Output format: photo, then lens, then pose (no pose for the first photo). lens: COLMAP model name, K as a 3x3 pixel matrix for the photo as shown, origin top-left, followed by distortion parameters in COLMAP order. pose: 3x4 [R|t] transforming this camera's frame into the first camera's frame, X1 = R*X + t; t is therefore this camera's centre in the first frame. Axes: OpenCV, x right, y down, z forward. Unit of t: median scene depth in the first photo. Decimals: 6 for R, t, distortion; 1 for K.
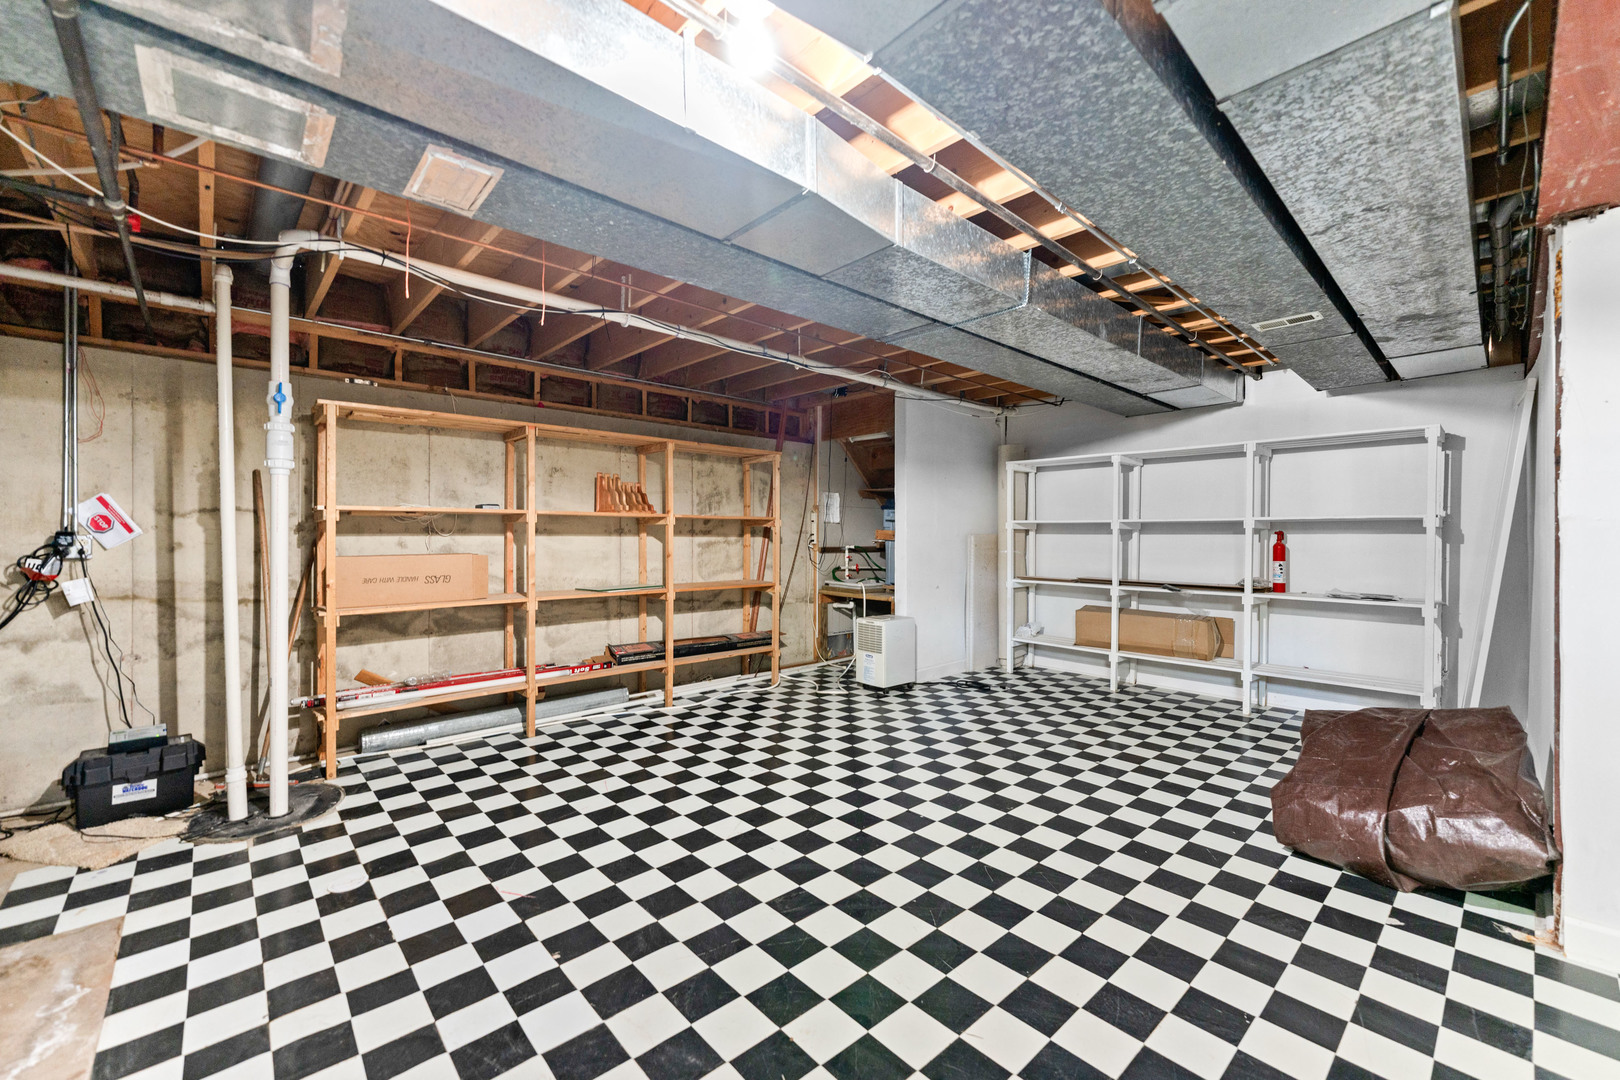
lens RADIAL K [[653.0, 0, 813.6], [0, 653.0, 539.4], [0, 0, 1]] dist [-0.003144, -0.000223]
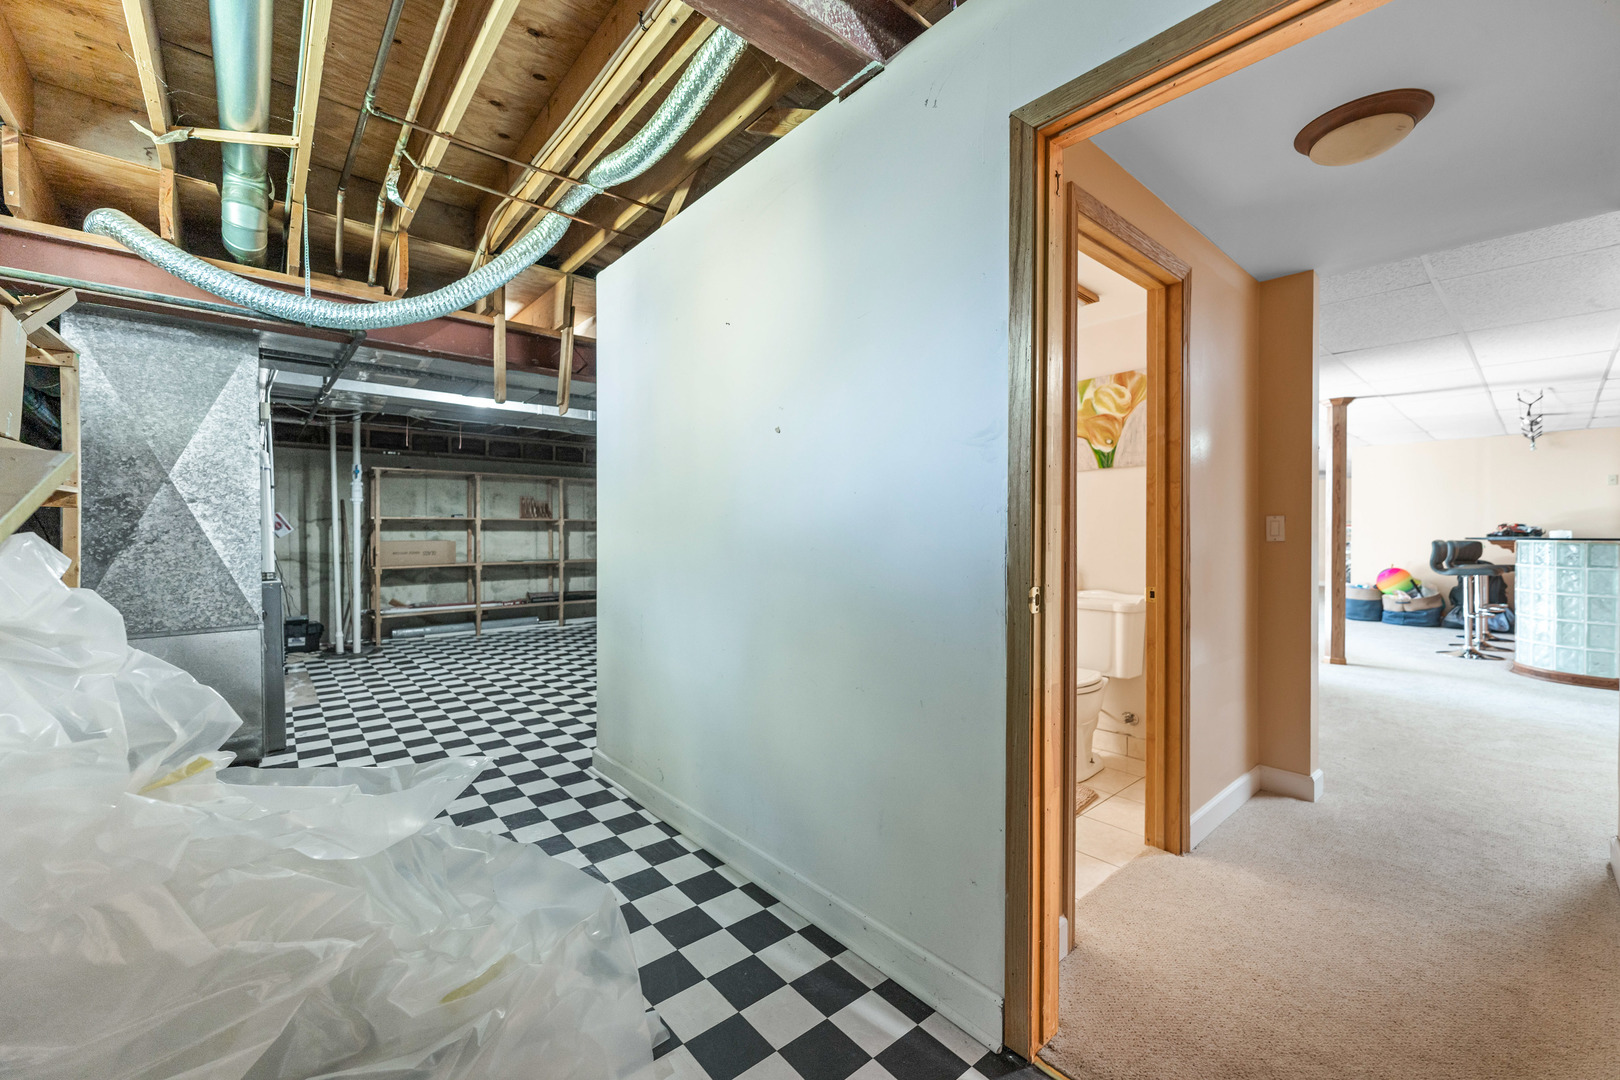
lens RADIAL K [[653.0, 0, 807.9], [0, 653.0, 541.7], [0, 0, 1]] dist [-0.003144, -0.000223]
pose [[0.998848, 0.007726, -0.047352, 0.644383], [-0.006884, 0.999816, 0.017930, -0.017672], [0.047482, -0.017584, 0.998717, -0.895138]]
